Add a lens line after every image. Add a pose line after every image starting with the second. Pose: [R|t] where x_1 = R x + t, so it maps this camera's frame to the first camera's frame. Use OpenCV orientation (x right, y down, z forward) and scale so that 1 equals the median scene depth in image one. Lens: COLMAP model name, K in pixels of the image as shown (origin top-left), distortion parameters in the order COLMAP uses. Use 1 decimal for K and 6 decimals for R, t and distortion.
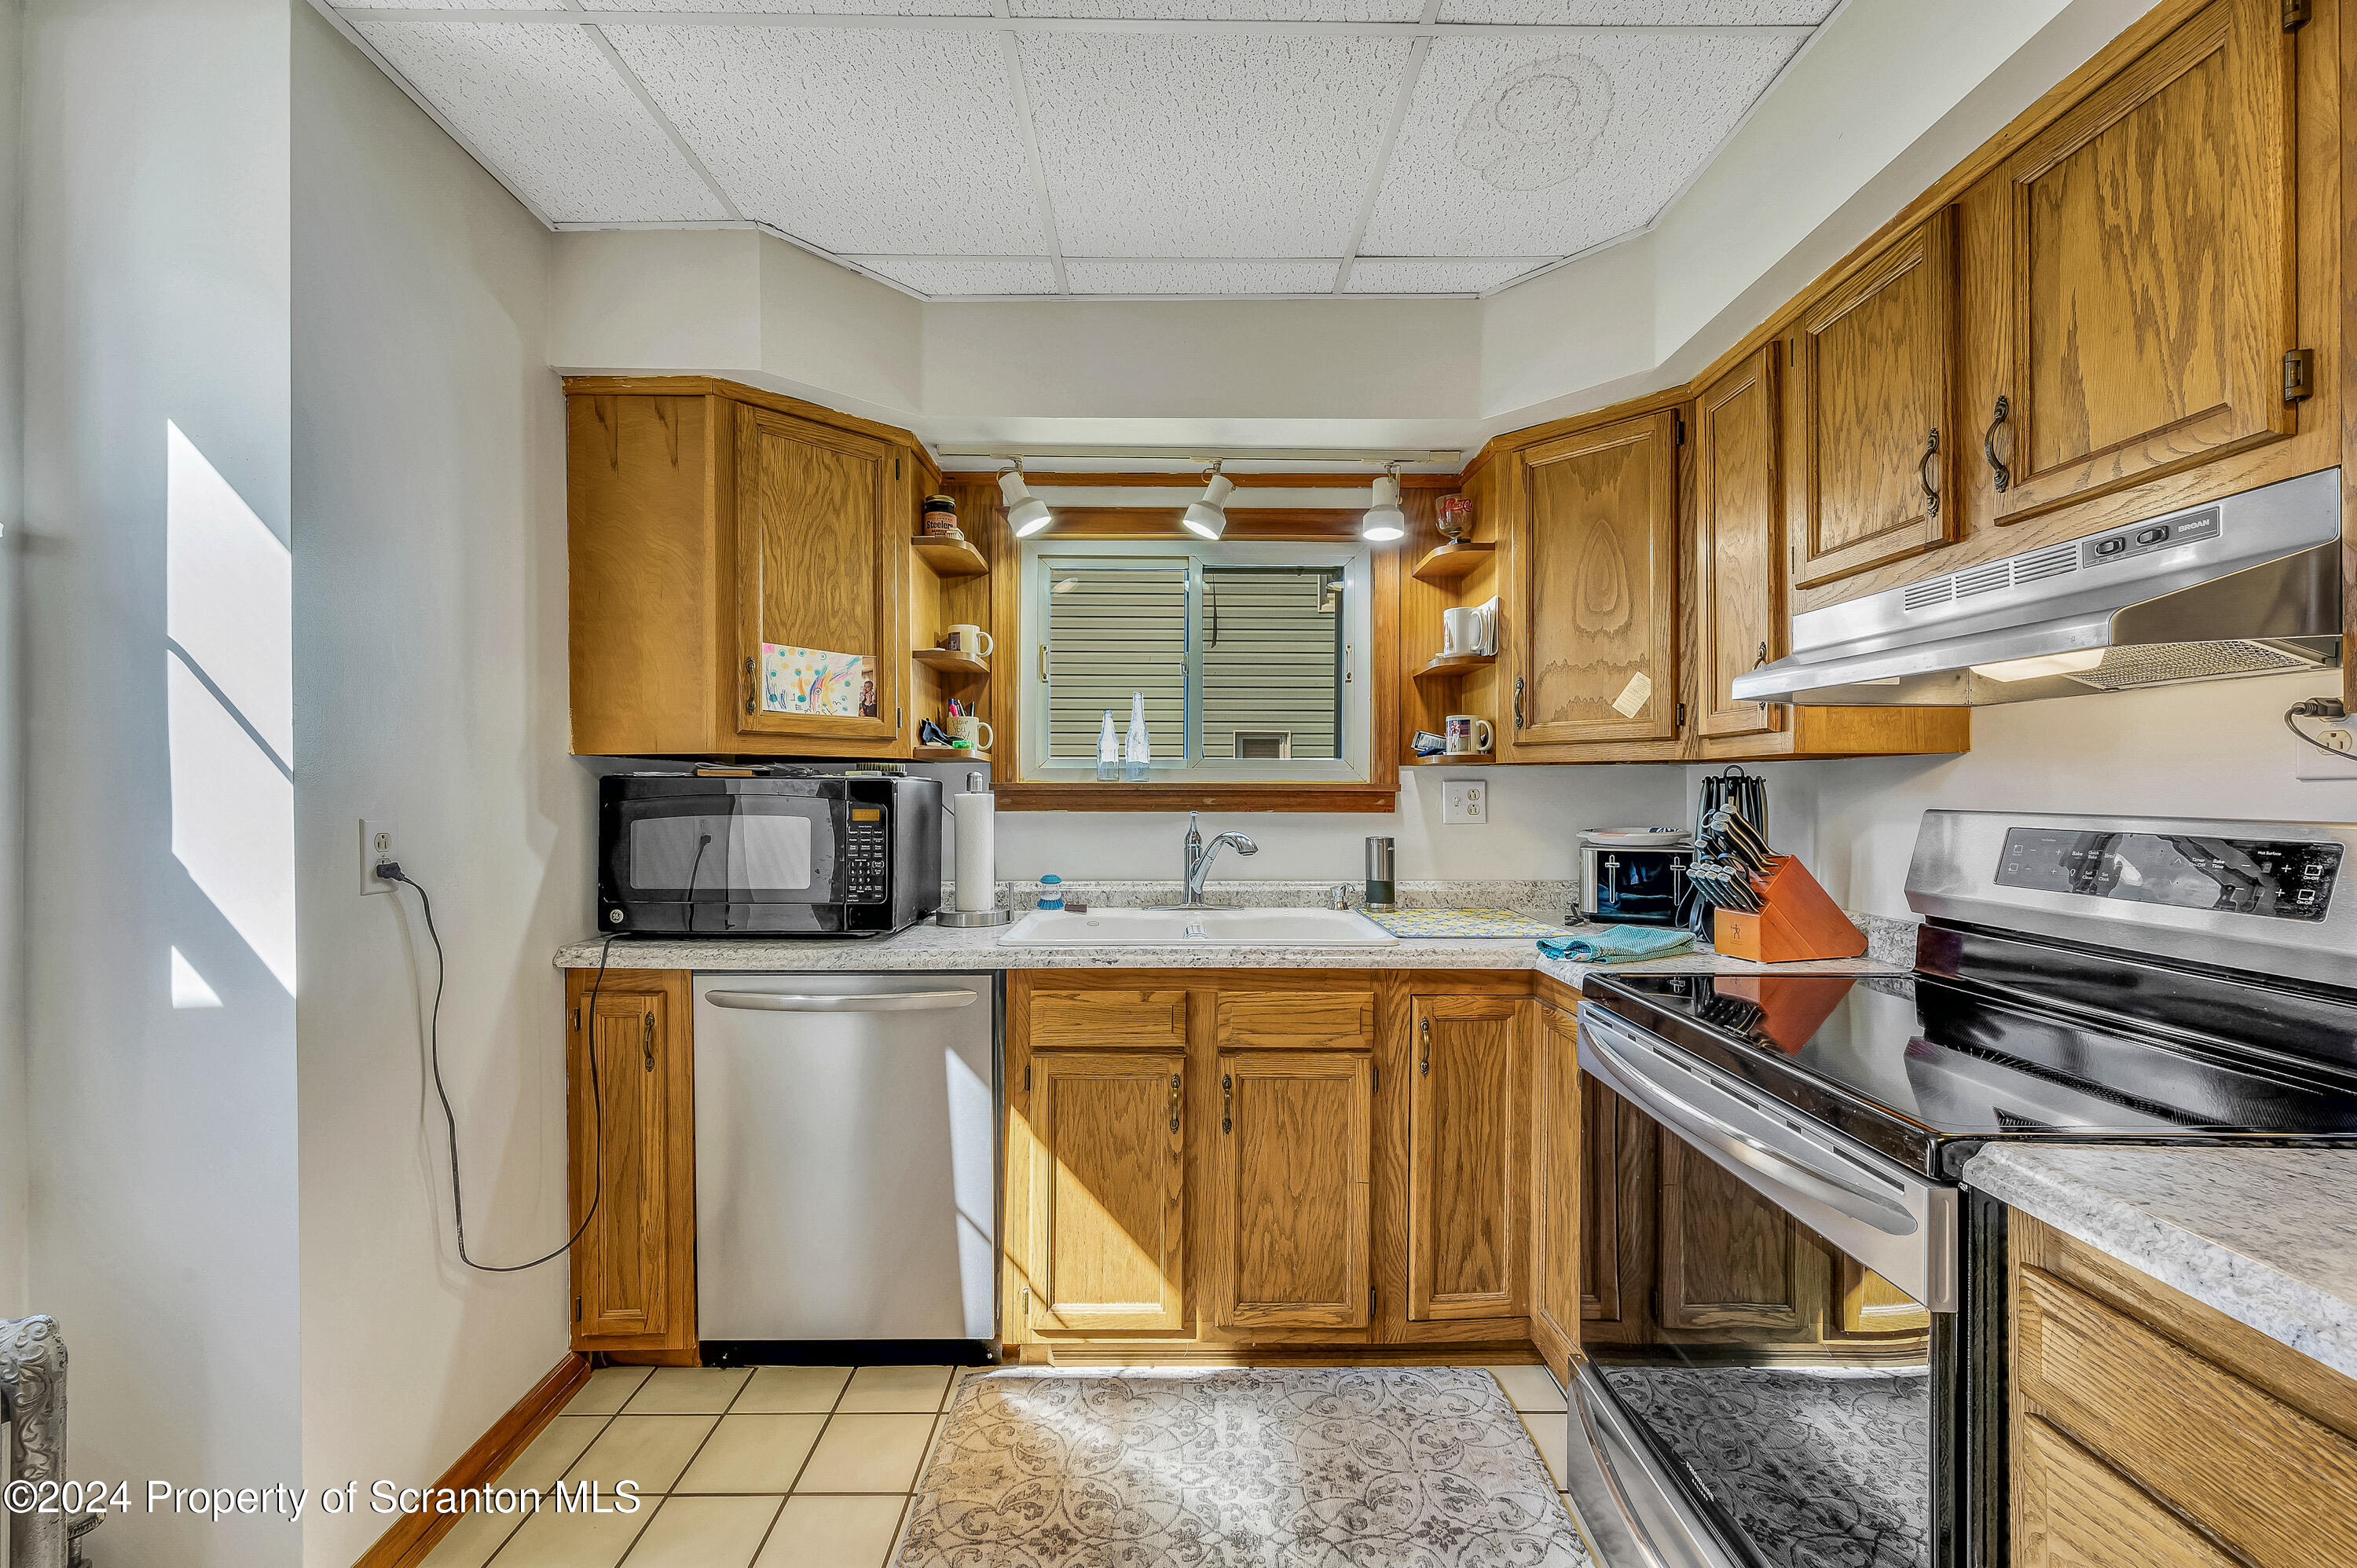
lens RADIAL K [[948.6, 0, 1181.8], [0, 948.6, 785.0], [0, 0, 1]] dist [0.001882, -0.000265]
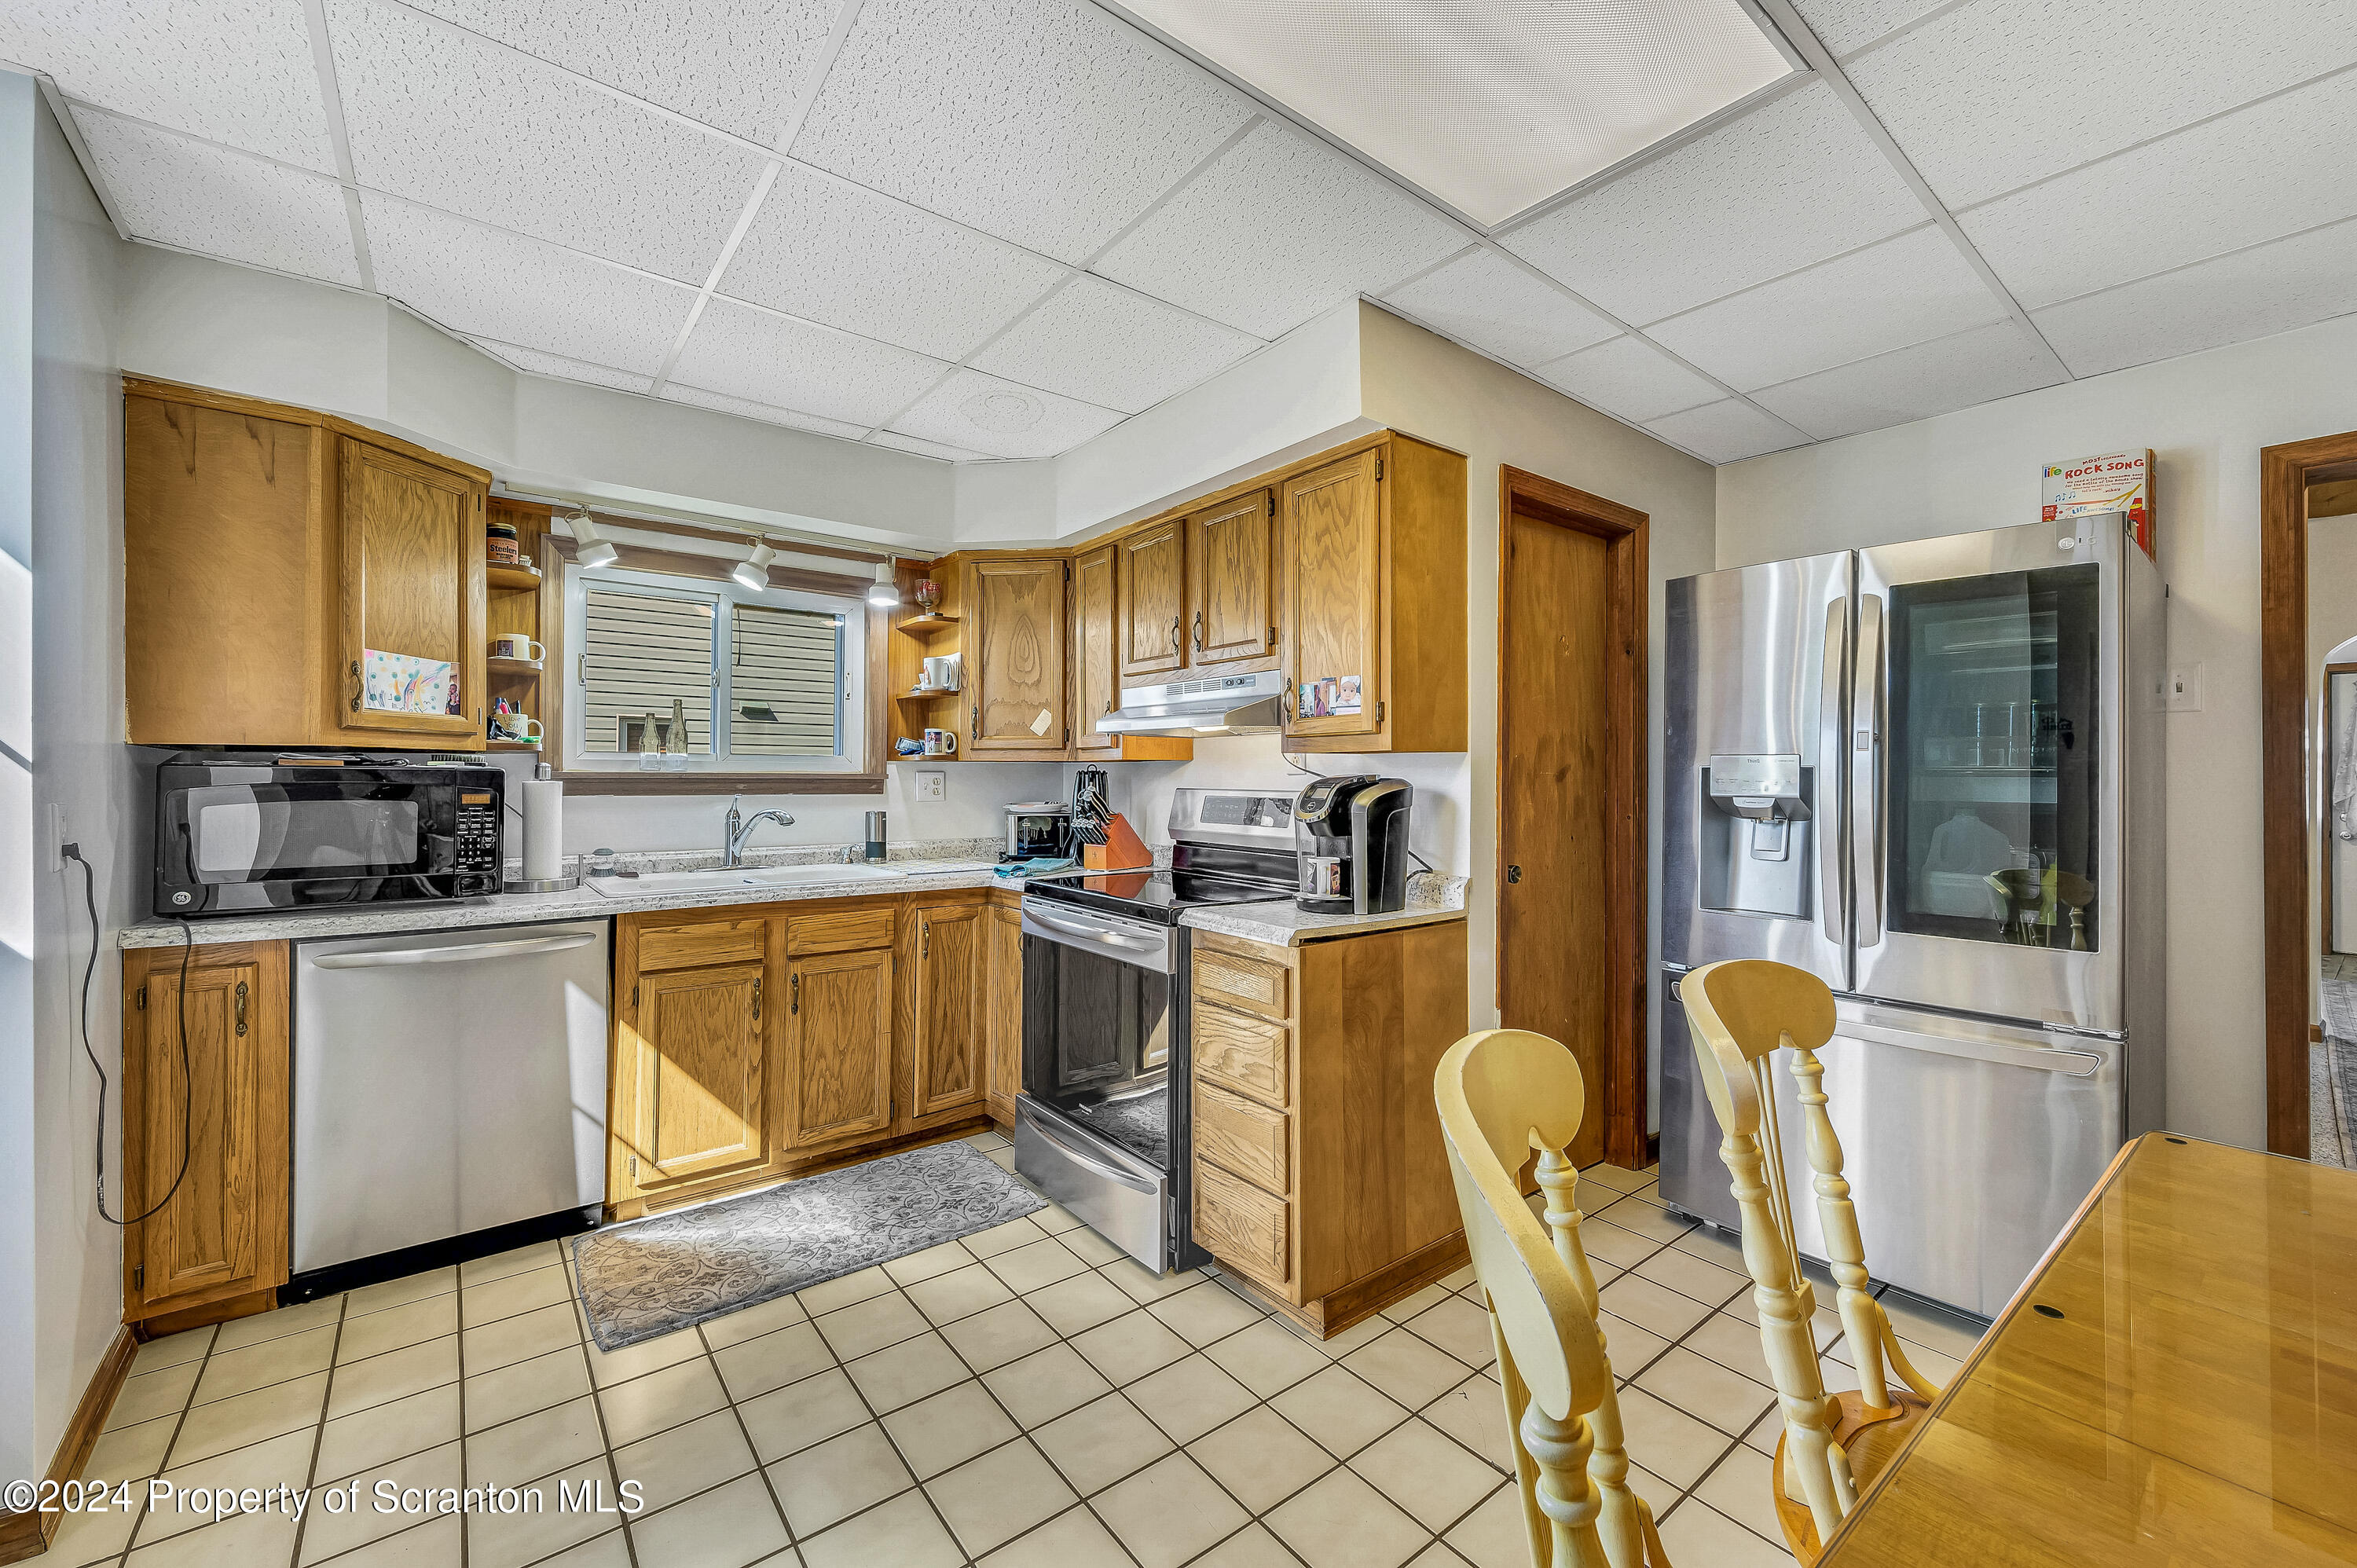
lens RADIAL K [[948.6, 0, 1175.9], [0, 948.6, 777.0], [0, 0, 1]] dist [0.001882, -0.000265]
pose [[0.800945, 0.001143, 0.598737, -0.351942], [-0.003494, 0.999990, 0.002764, -0.002439], [-0.598728, -0.004306, 0.800941, -0.508129]]
